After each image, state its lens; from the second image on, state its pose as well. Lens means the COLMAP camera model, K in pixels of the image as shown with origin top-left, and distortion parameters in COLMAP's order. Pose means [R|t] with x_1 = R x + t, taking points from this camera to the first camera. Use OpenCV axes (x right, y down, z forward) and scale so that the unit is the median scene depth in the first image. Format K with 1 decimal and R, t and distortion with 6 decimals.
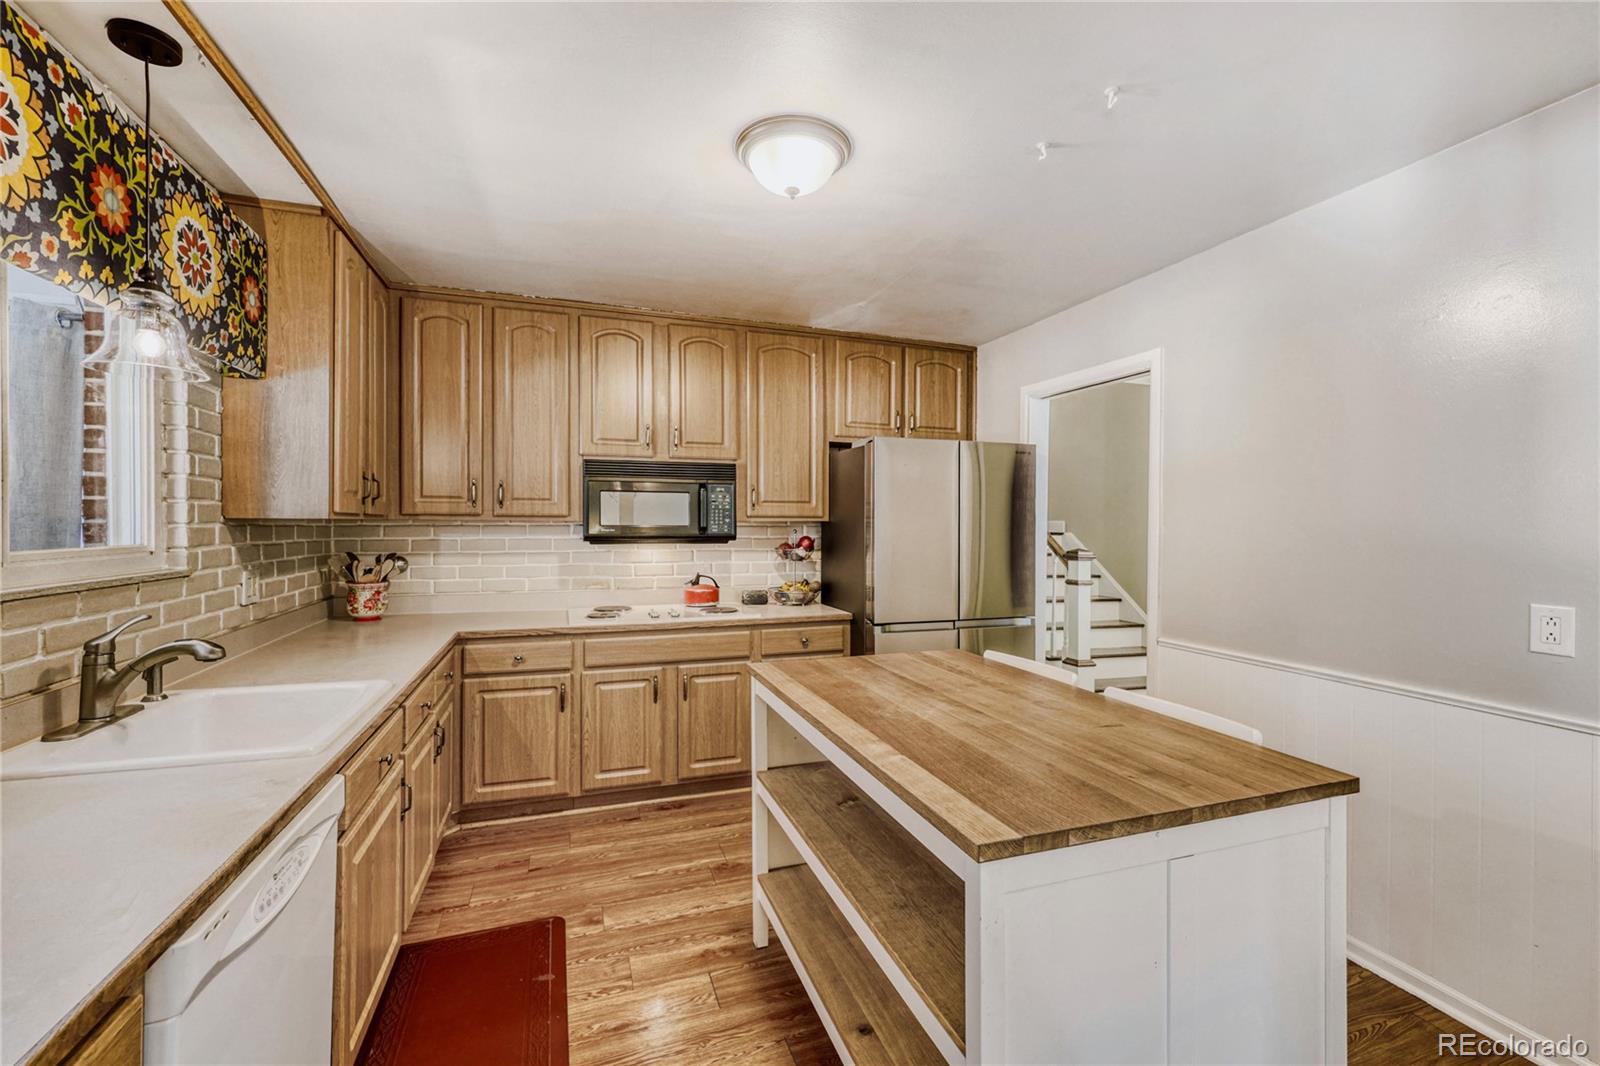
lens RADIAL K [[651.5, 0, 794.0], [0, 651.5, 525.7], [0, 0, 1]] dist [-0.002540, -0.000367]
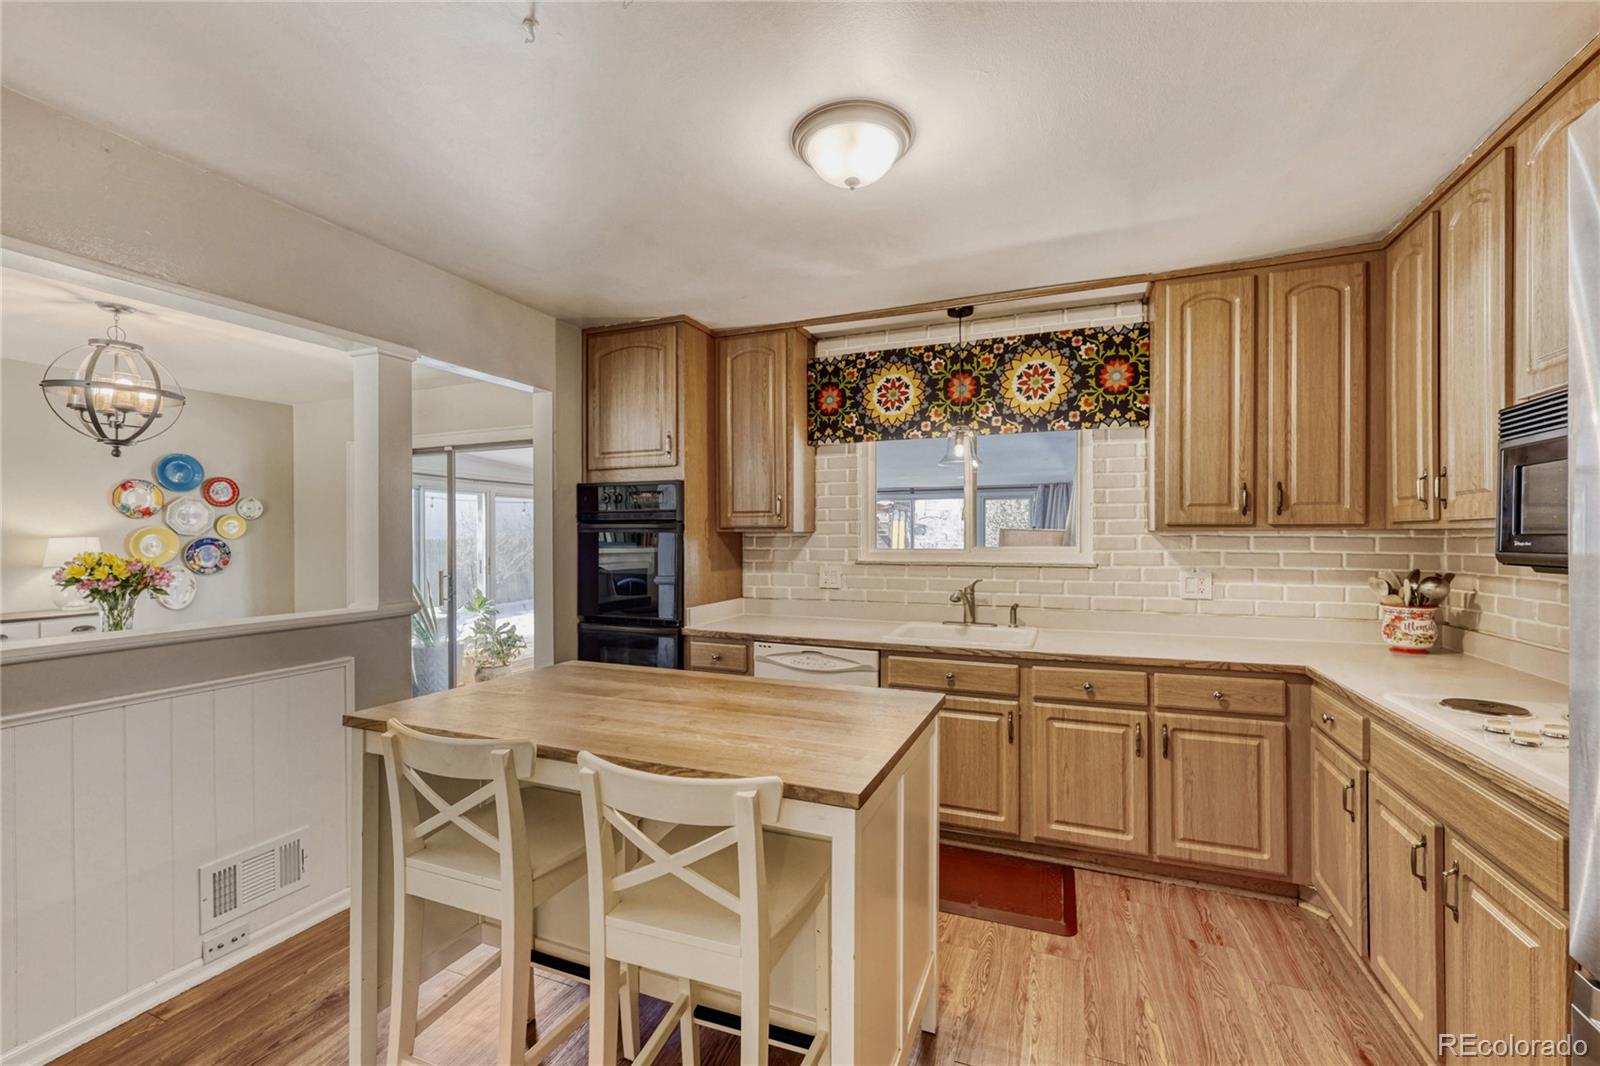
lens RADIAL K [[611.4, 0, 788.8], [0, 611.4, 540.3], [0, 0, 1]] dist [-0.011757, -0.000061]
pose [[-0.641517, -0.004825, -0.767094, 0.471491], [-0.007328, 0.999973, -0.000162, 0.011109], [0.767074, 0.005517, -0.641535, 0.962499]]
